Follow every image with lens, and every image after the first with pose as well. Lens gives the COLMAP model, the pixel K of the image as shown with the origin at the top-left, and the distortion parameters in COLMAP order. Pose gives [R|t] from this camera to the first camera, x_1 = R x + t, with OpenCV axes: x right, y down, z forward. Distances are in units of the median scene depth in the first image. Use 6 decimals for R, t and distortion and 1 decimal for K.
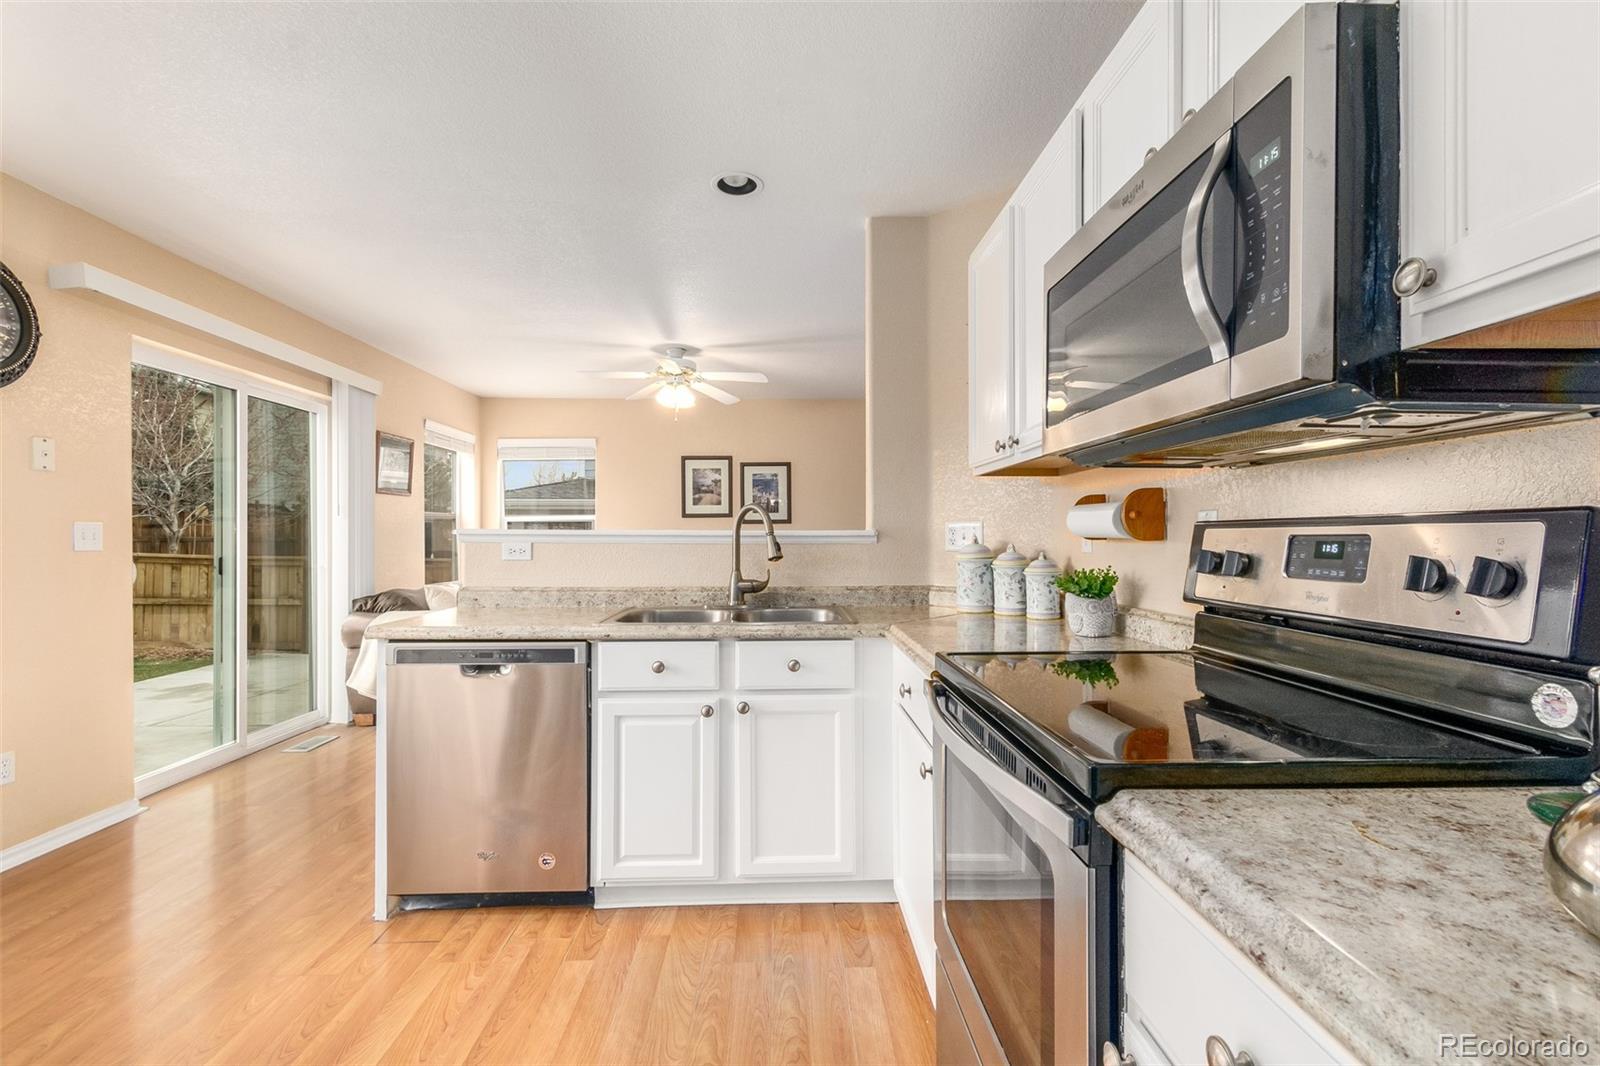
lens RADIAL K [[711.2, 0, 800.0], [0, 711.2, 533.0], [0, 0, 1]] dist [-0.001341, -0.000220]
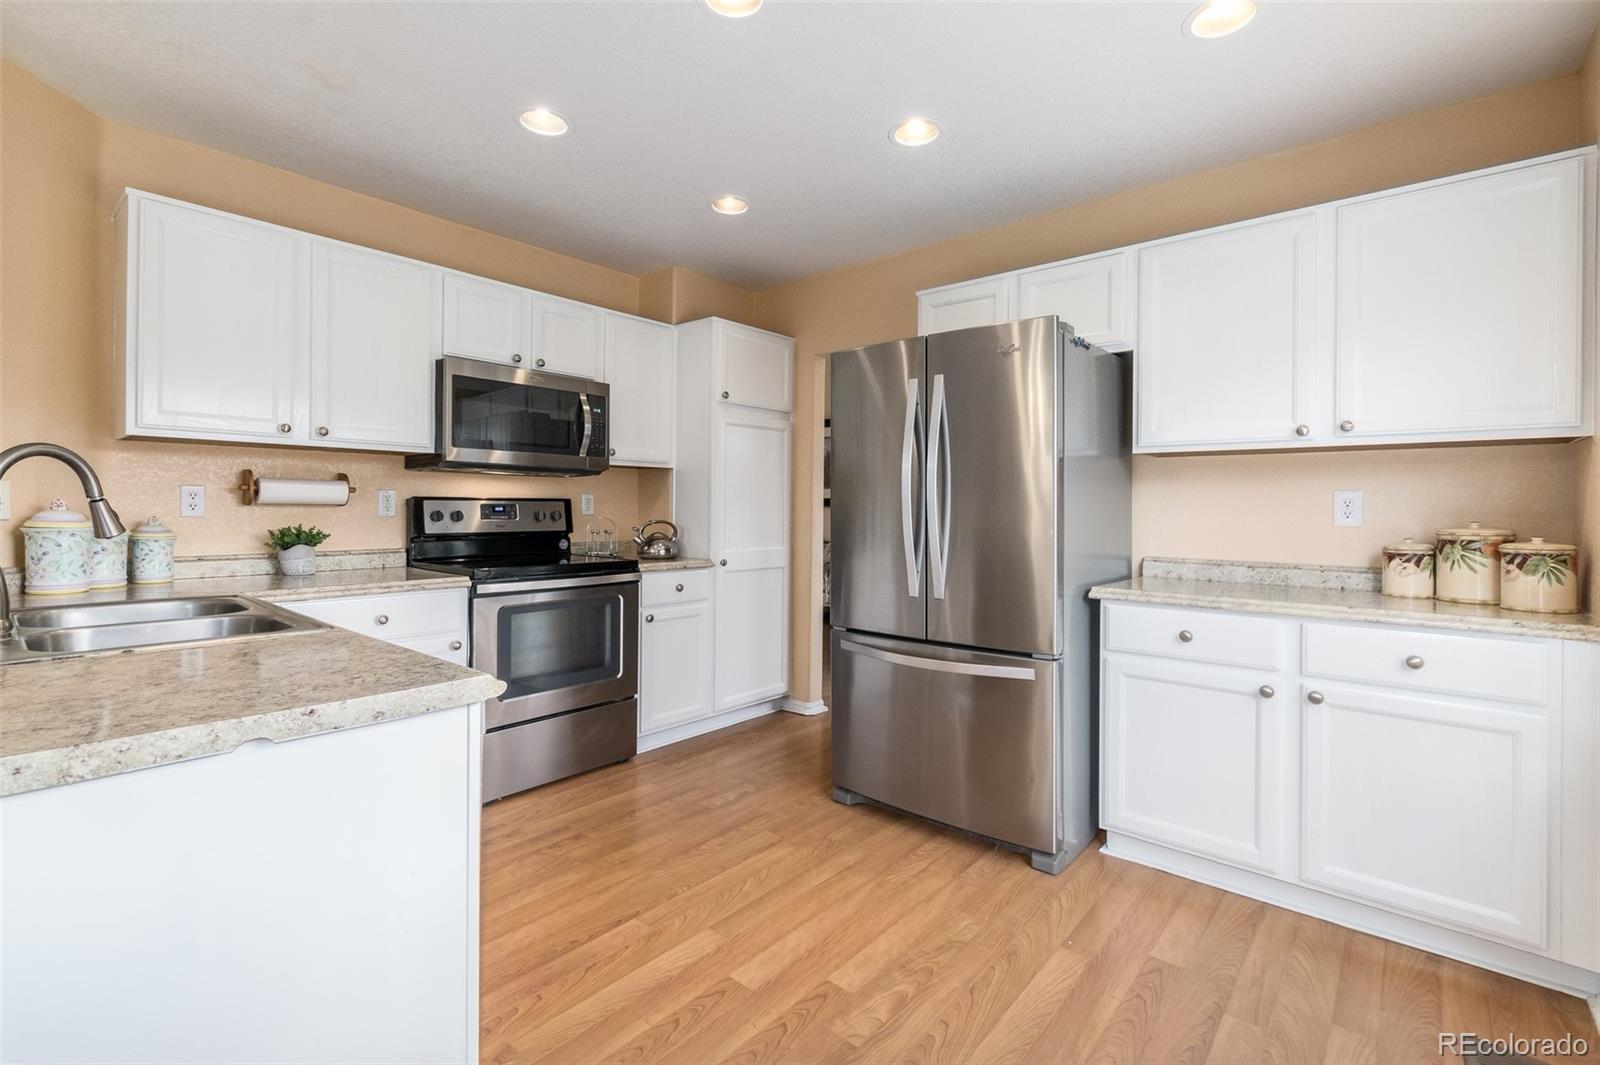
lens RADIAL K [[727.7, 0, 809.5], [0, 727.7, 515.1], [0, 0, 1]] dist [0.001746, 0.000163]
pose [[-0.738070, -0.010451, 0.674643, -1.130434], [-0.008463, 0.999945, 0.006231, 0.009801], [-0.674671, -0.001111, -0.738118, 1.220347]]
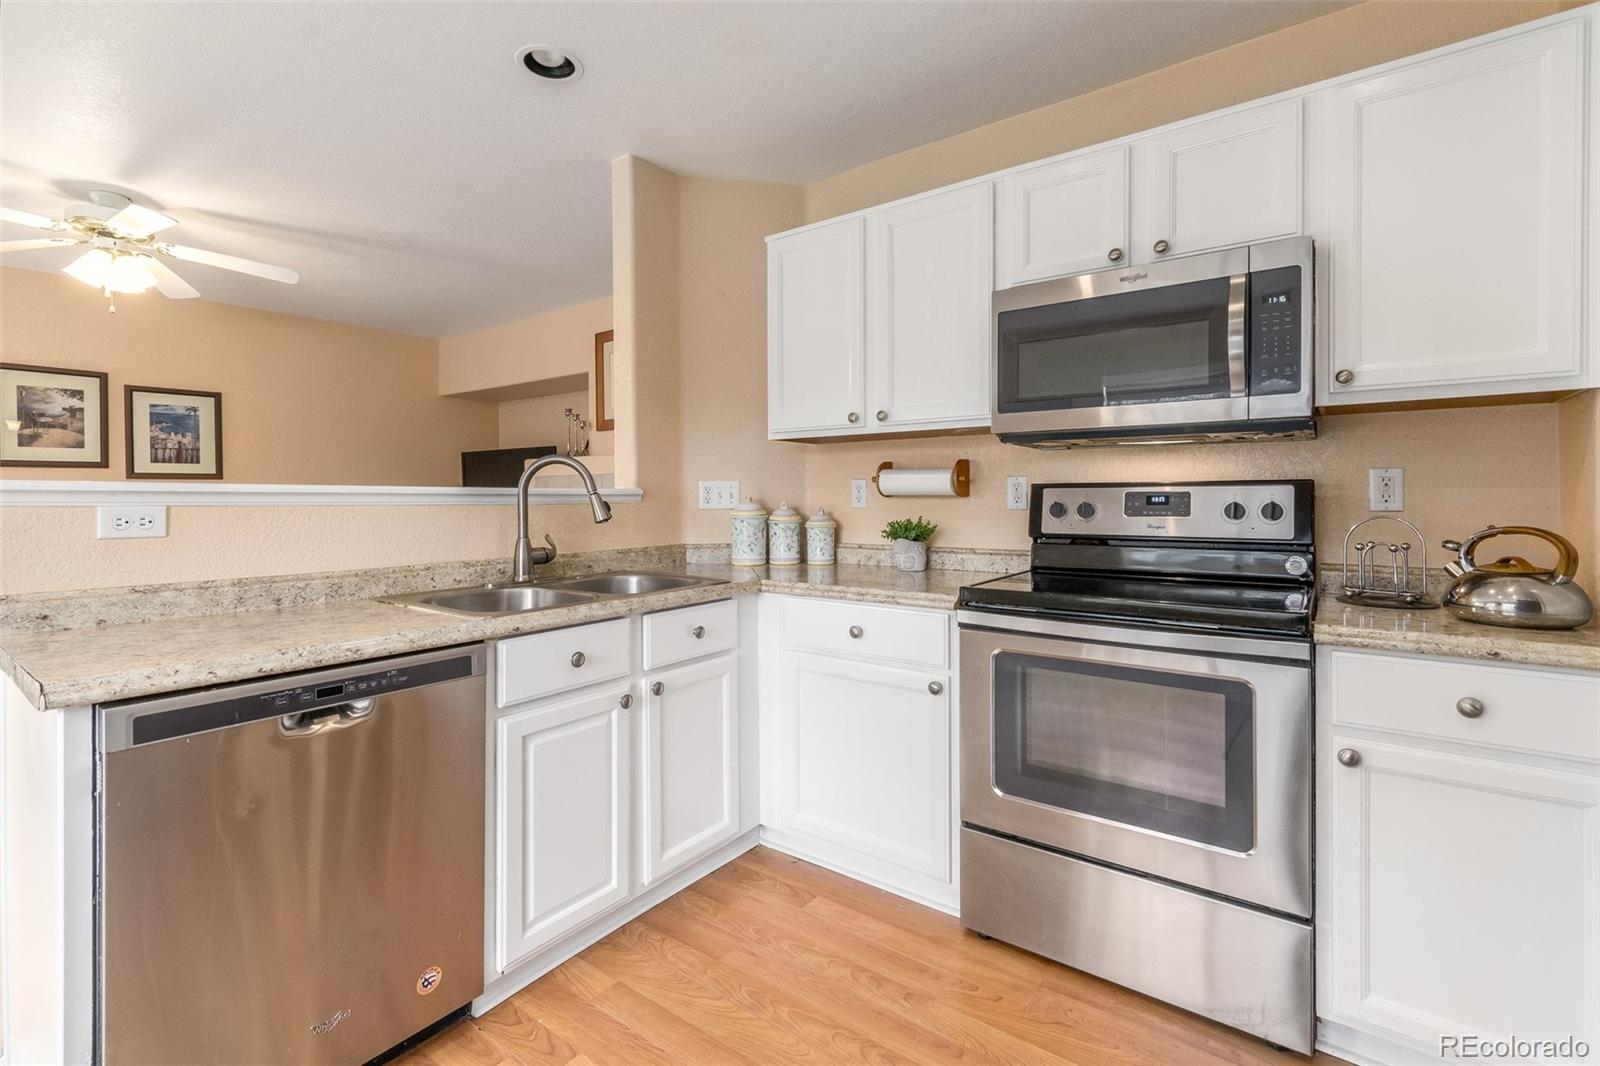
lens RADIAL K [[722.0, 0, 801.1], [0, 722.0, 498.6], [0, 0, 1]] dist [0.003100, 0.000193]
pose [[0.619693, -0.003709, 0.784836, -0.664912], [-0.000224, 0.999988, 0.004903, 0.005686], [-0.784844, -0.003214, 0.619684, 0.302787]]
